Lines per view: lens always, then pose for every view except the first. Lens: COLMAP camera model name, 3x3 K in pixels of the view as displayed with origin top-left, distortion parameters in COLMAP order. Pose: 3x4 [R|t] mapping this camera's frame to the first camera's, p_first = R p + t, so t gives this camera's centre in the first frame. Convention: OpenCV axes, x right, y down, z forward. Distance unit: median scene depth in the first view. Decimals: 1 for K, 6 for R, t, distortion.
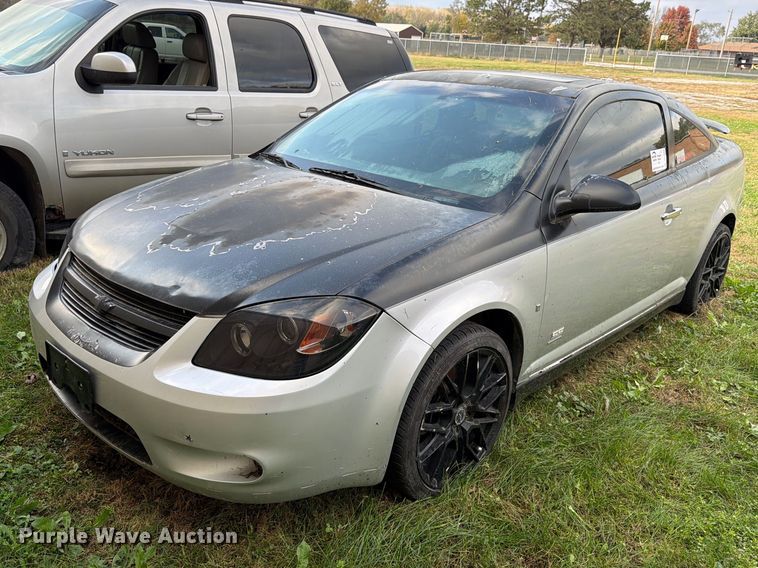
lens RADIAL K [[649.8, 0, 367.5], [0, 649.8, 286.5], [0, 0, 1]] dist [0.075176, -0.113878]
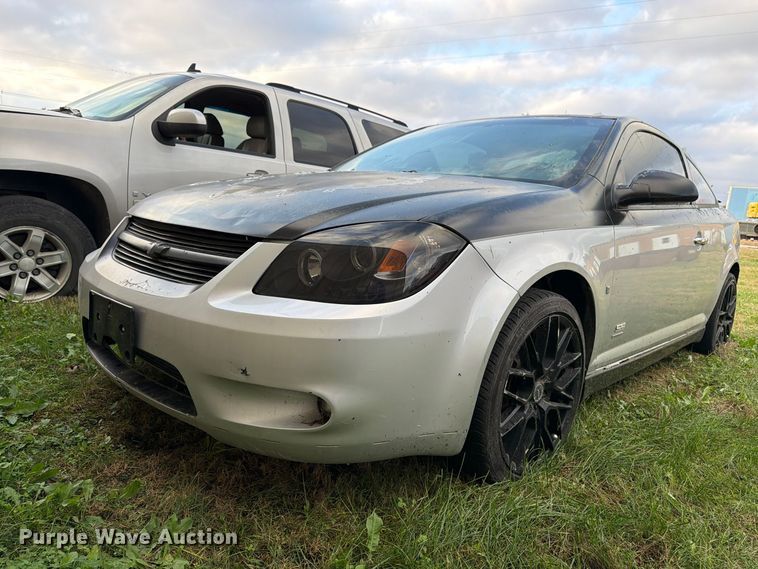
lens RADIAL K [[540.0, 0, 392.1], [0, 540.0, 284.4], [0, 0, 1]] dist [0.002294, -0.006500]
pose [[0.999602, 0.021604, 0.018142, -0.080544], [-0.017730, 0.981309, -0.191621, 0.204500], [-0.021943, 0.191223, 0.981301, 0.242897]]
